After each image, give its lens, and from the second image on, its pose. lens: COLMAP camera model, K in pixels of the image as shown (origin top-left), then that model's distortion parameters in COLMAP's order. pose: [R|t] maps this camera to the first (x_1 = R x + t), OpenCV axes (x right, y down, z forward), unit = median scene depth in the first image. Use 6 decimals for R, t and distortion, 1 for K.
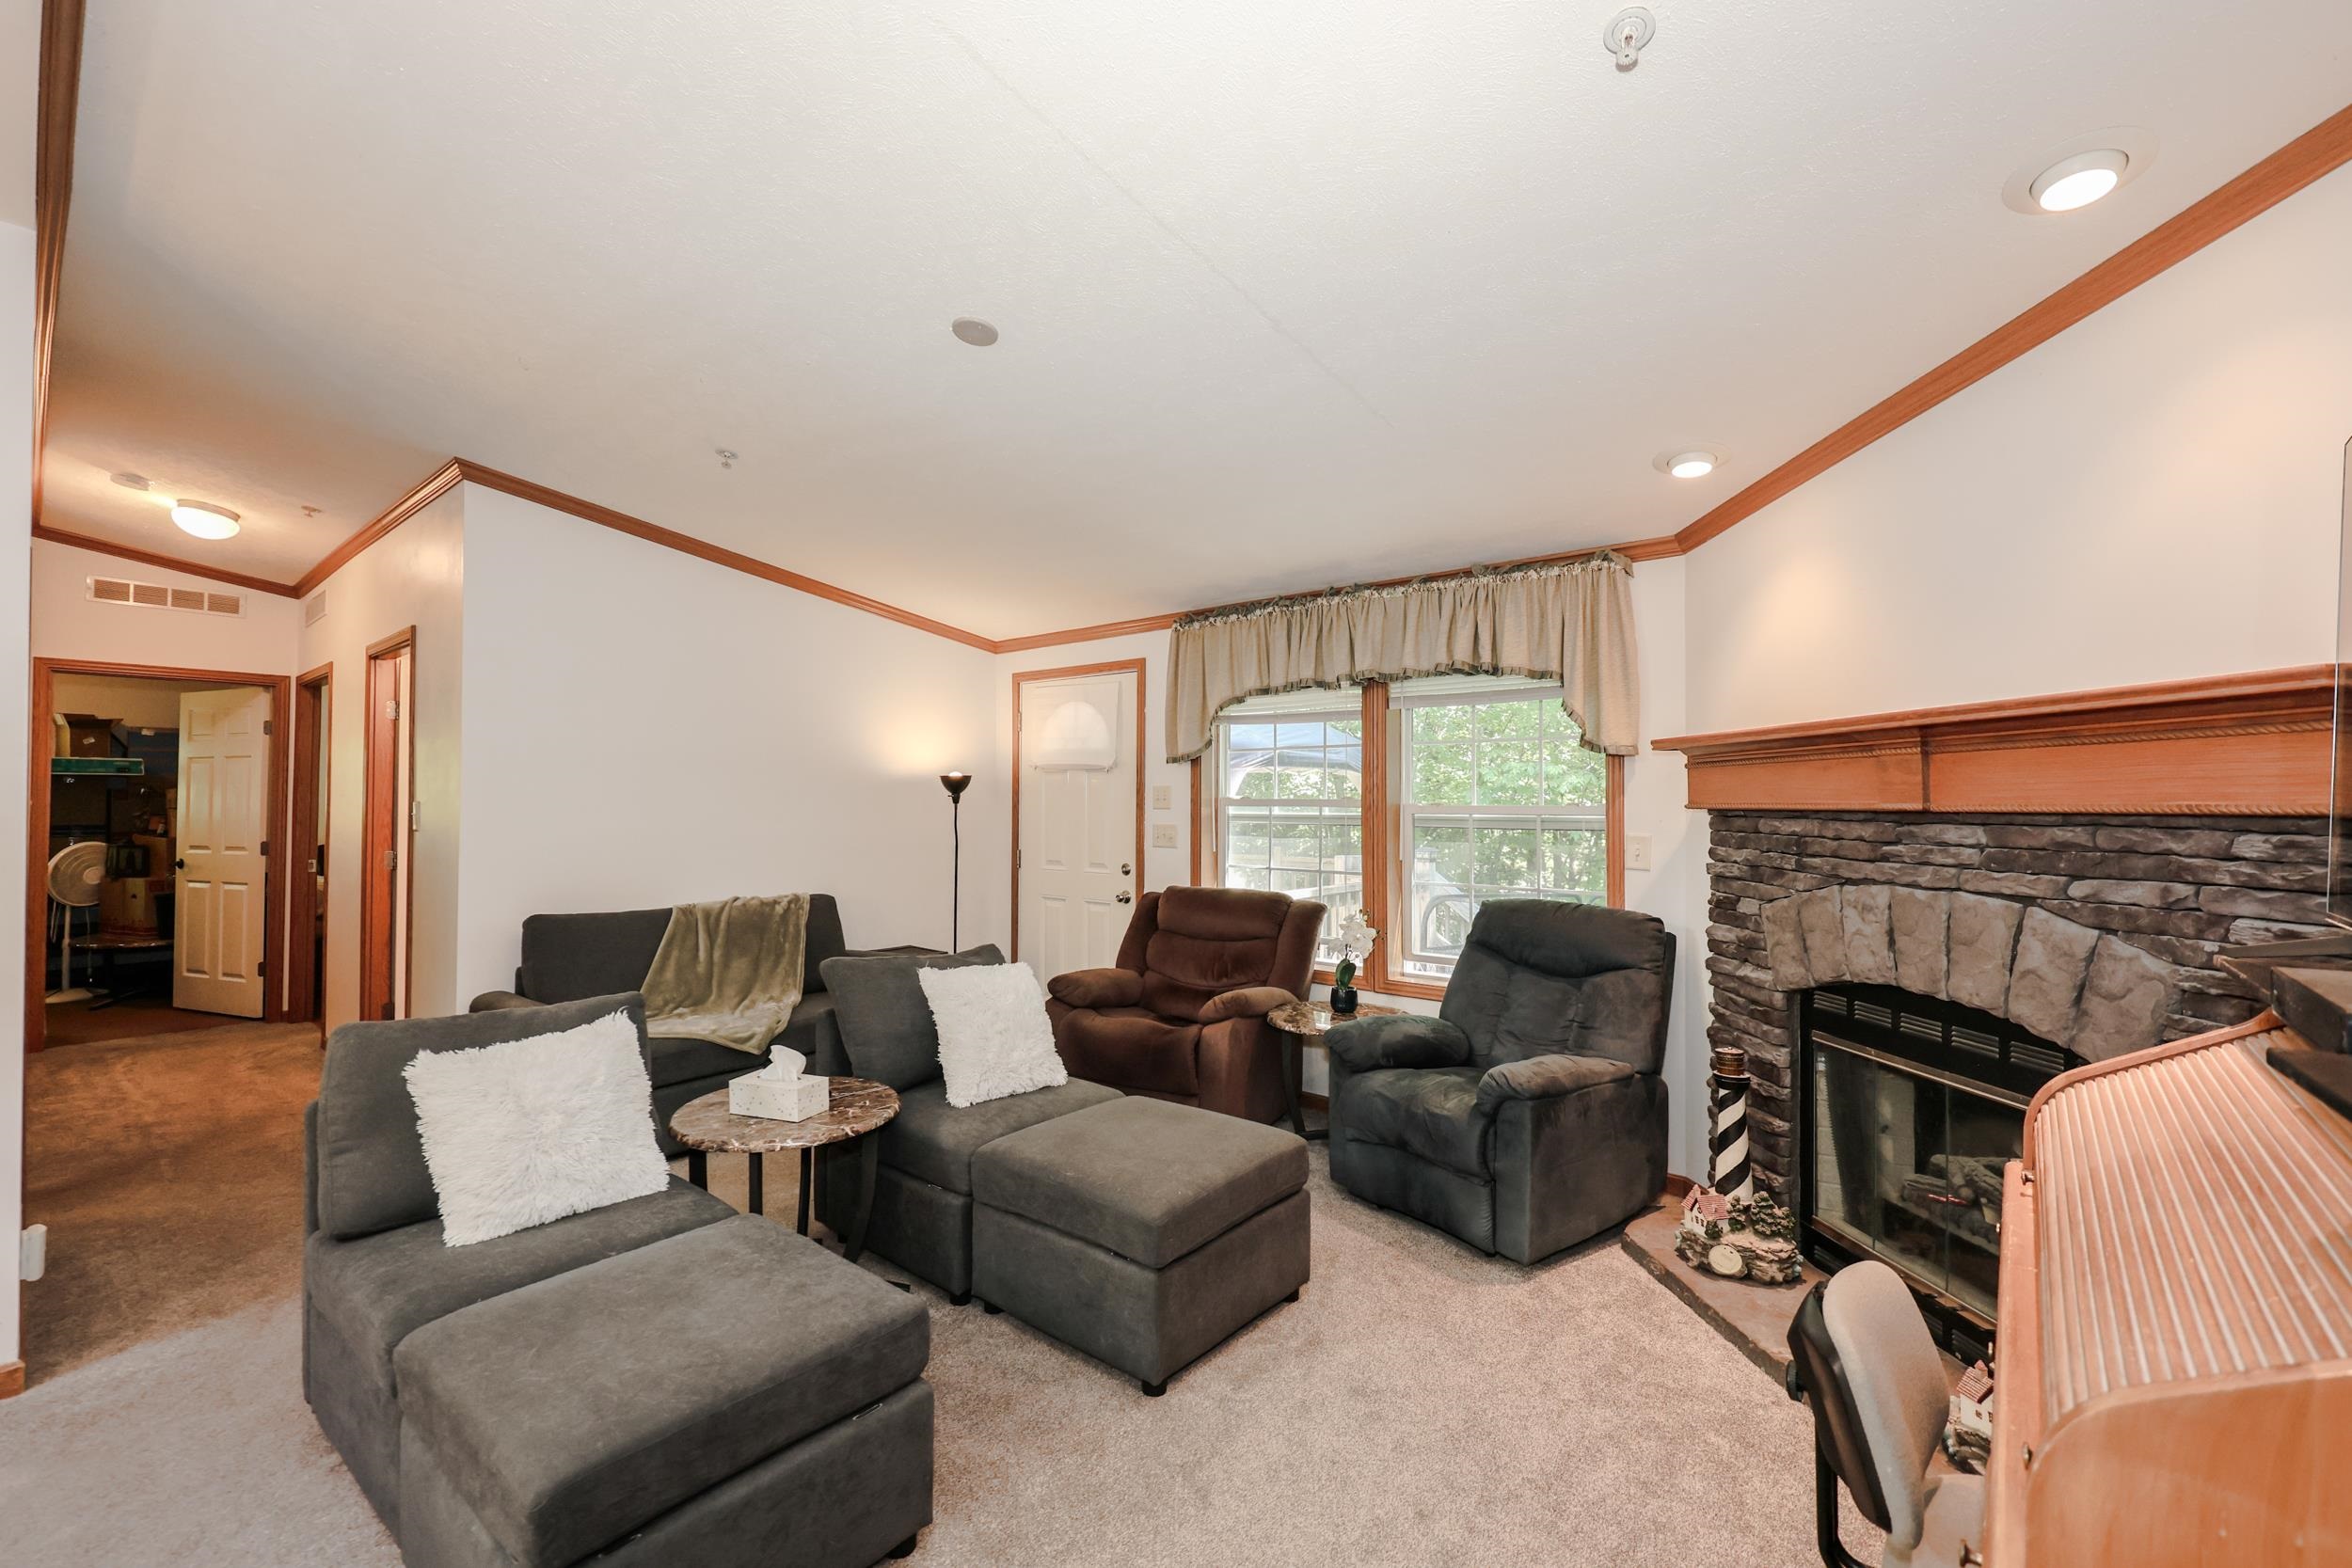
lens RADIAL K [[995.7, 0, 1176.0], [0, 995.7, 784.0], [0, 0, 1]] dist [0.000955, -0.000128]
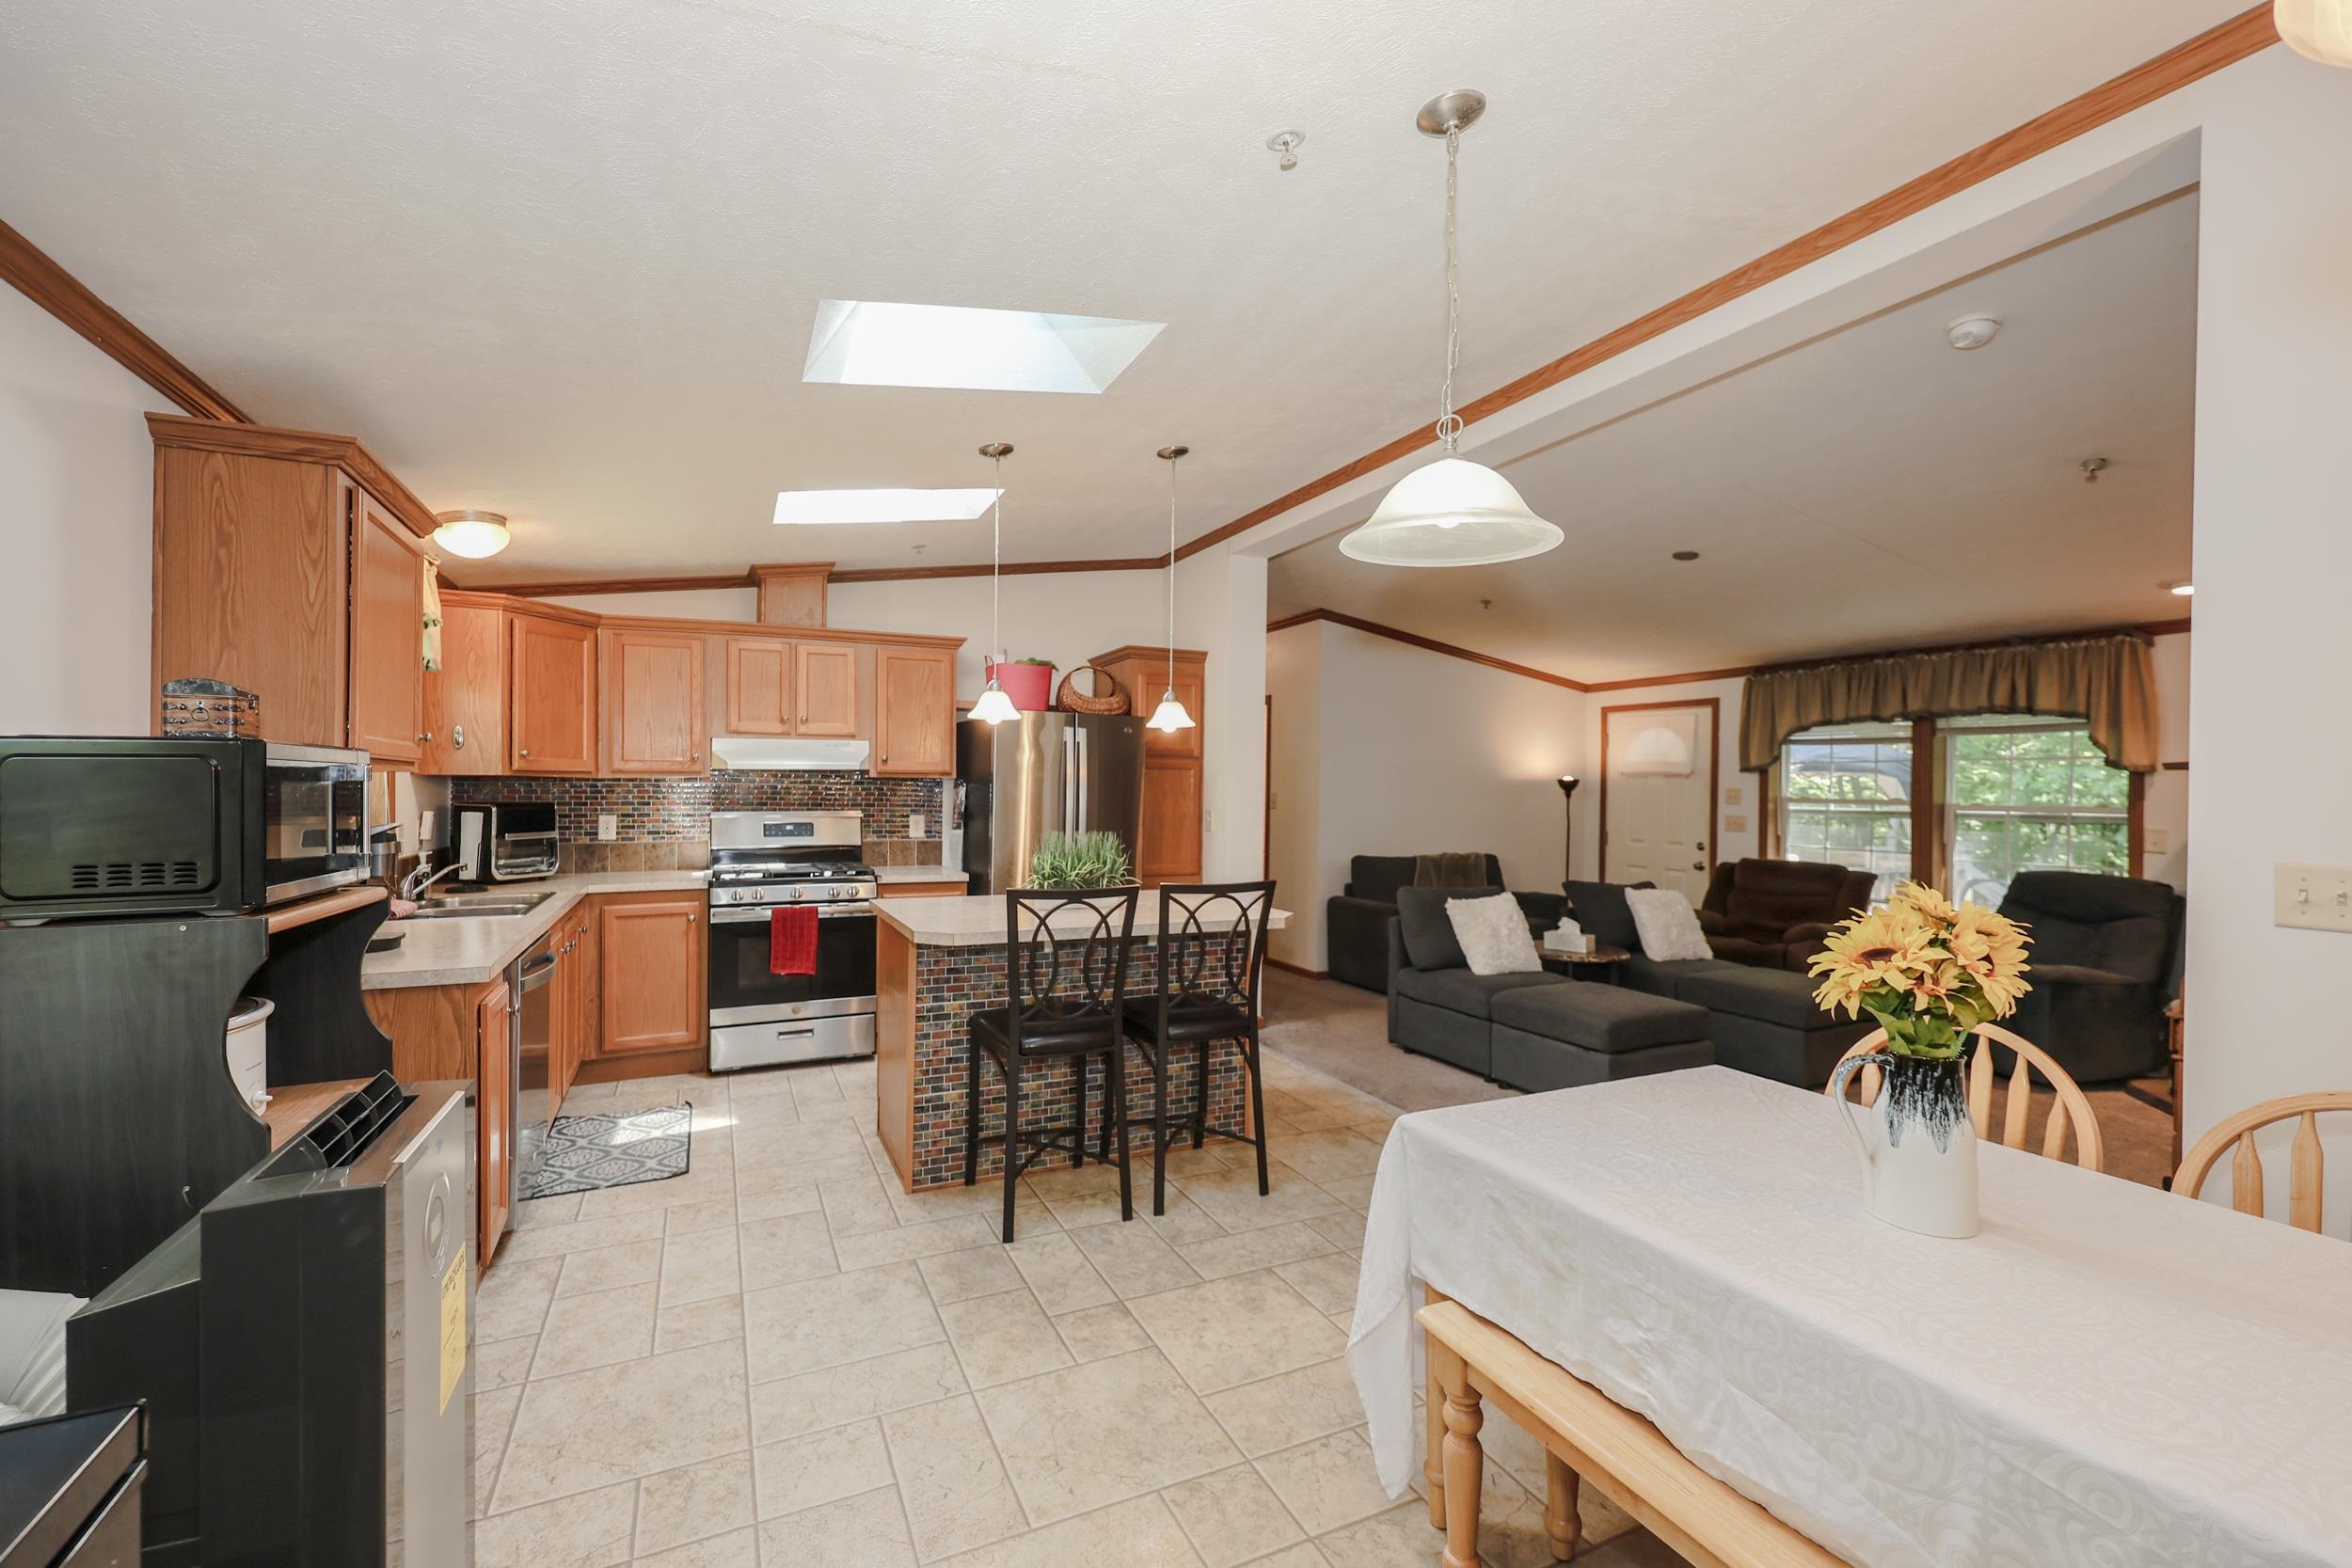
lens RADIAL K [[977.4, 0, 1159.8], [0, 977.4, 780.5], [0, 0, 1]] dist [0.000723, -0.000682]
pose [[0.906342, 0.006990, -0.422487, -0.237347], [-0.005350, 0.999973, 0.005067, -0.016102], [0.422511, -0.002332, 0.906355, -0.869839]]
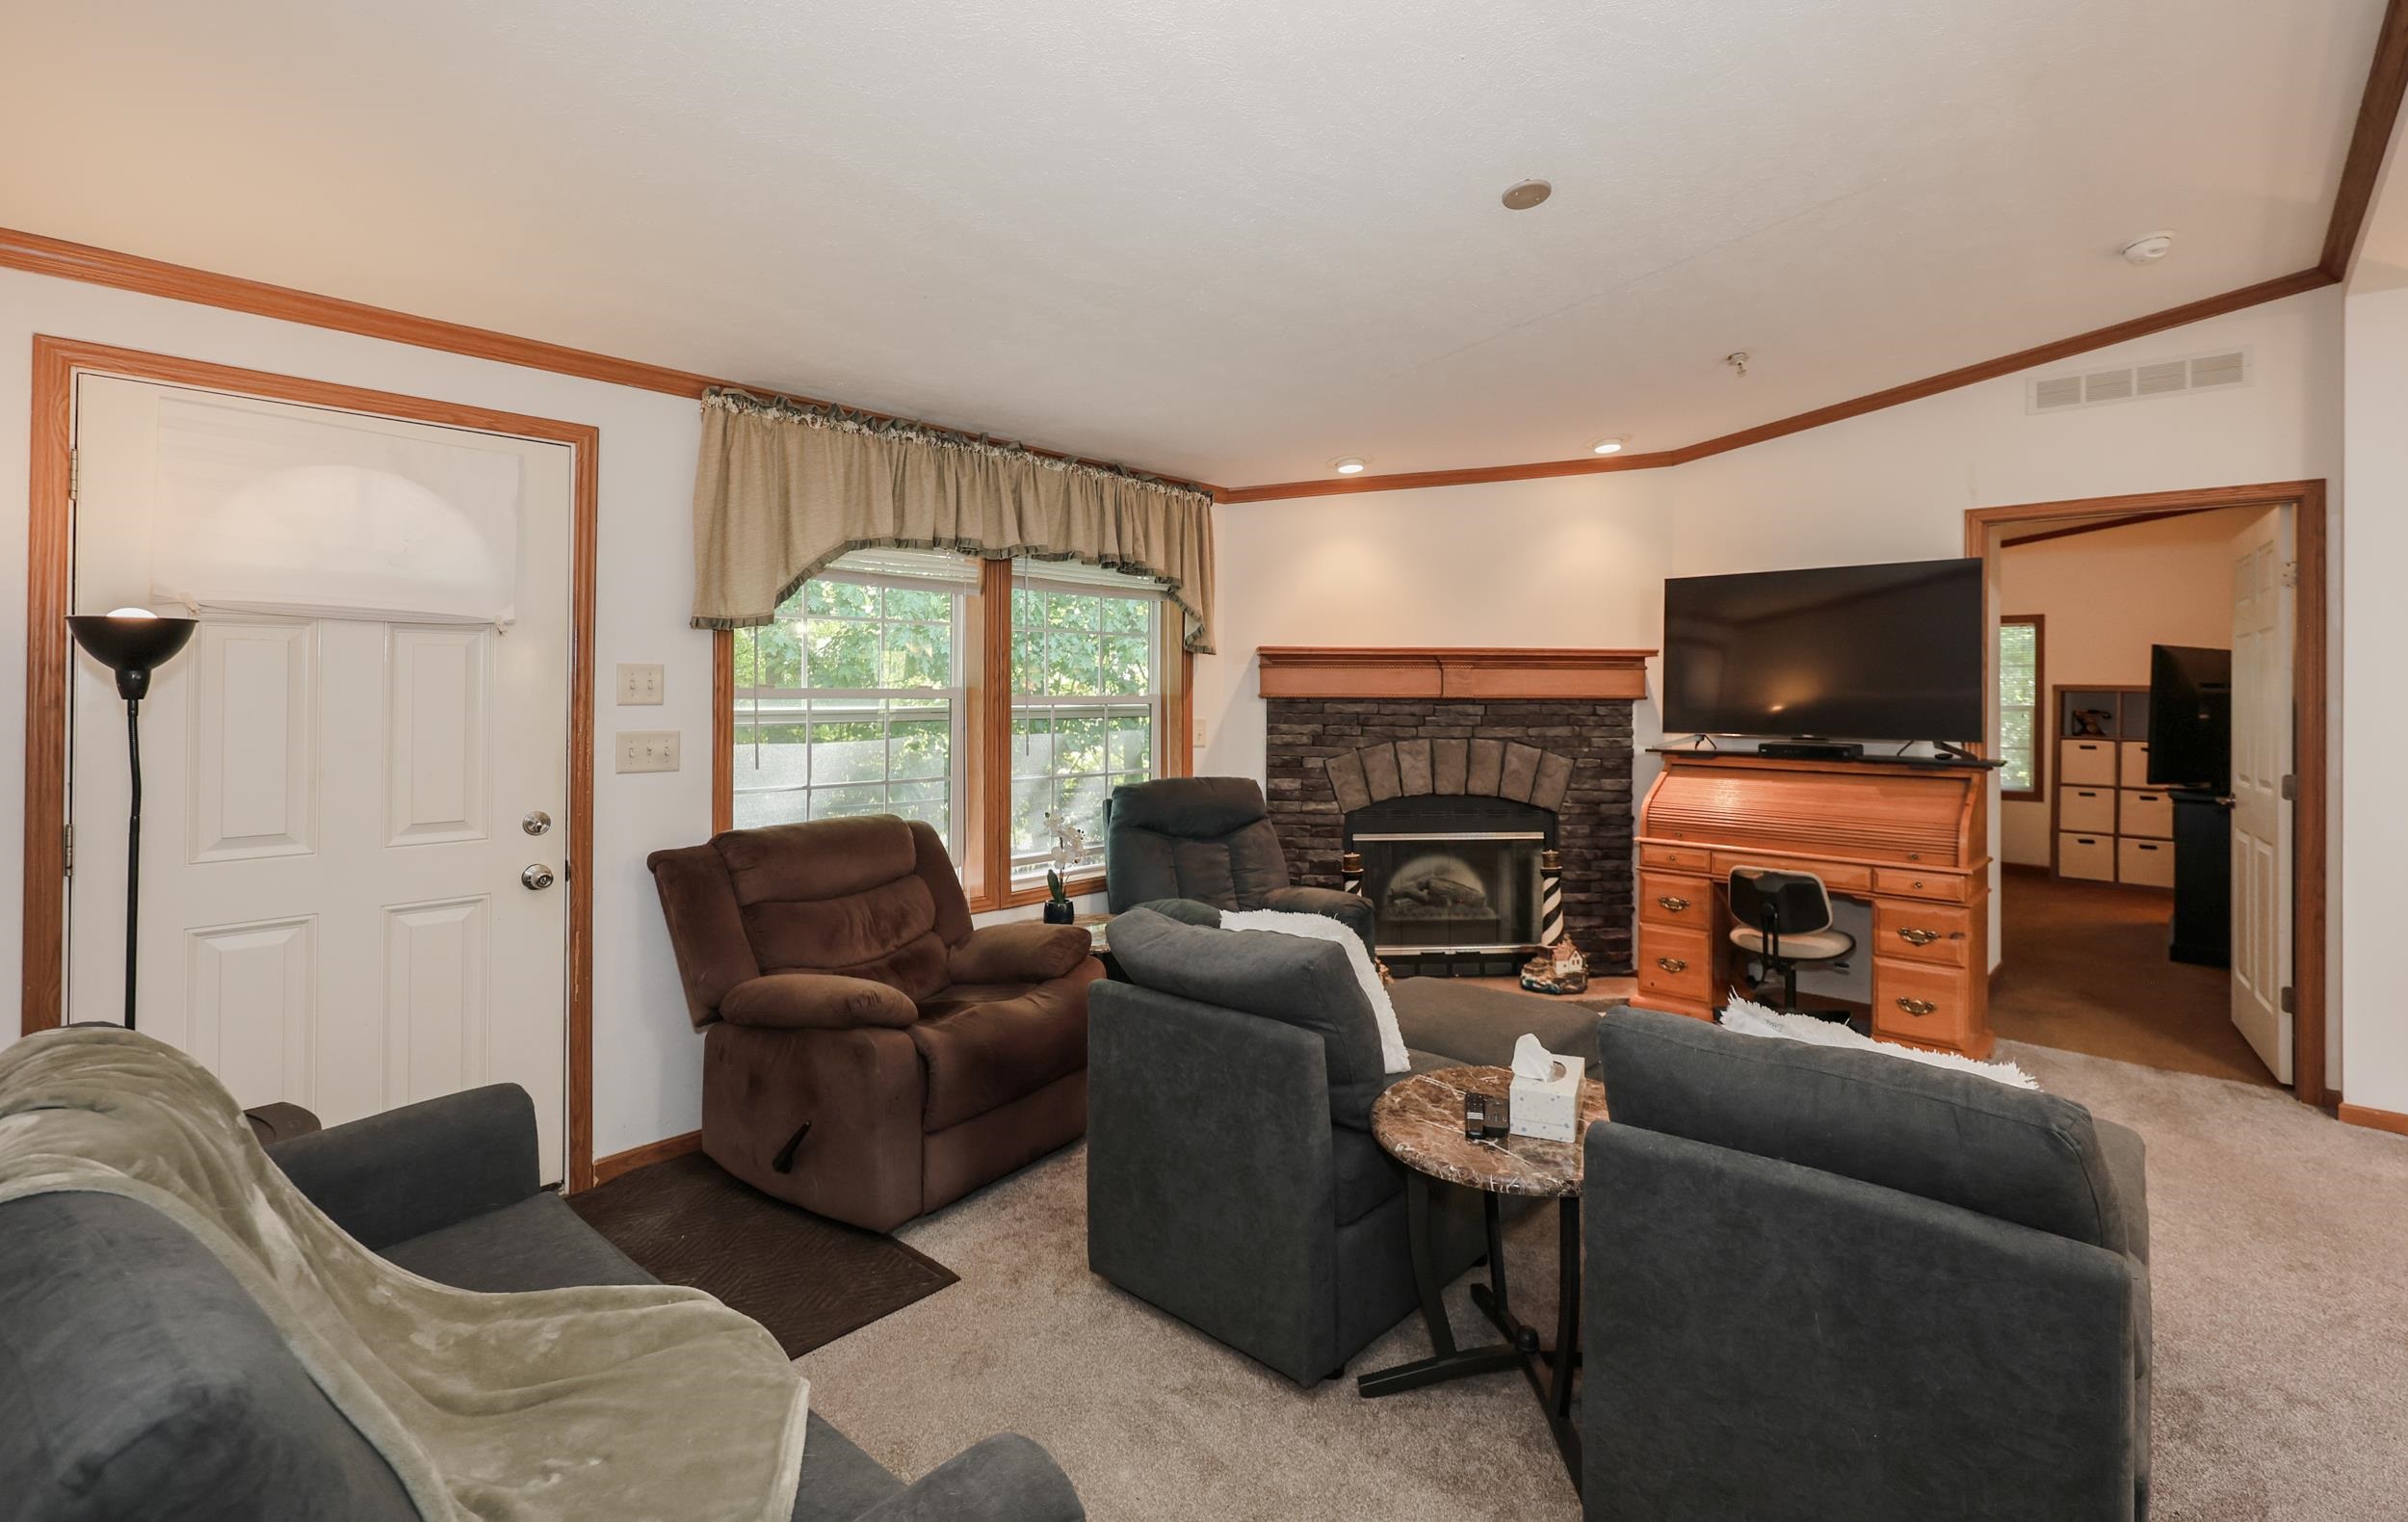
lens RADIAL K [[1097.4, 0, 1276.7], [0, 1097.4, 680.6], [0, 0, 1]] dist [0.001836, 0.000051]
pose [[0.002163, 0.006090, 0.999979, -0.915324], [-0.022753, 0.999723, -0.006039, 0.009741], [-0.999739, -0.022739, 0.002301, 0.905620]]
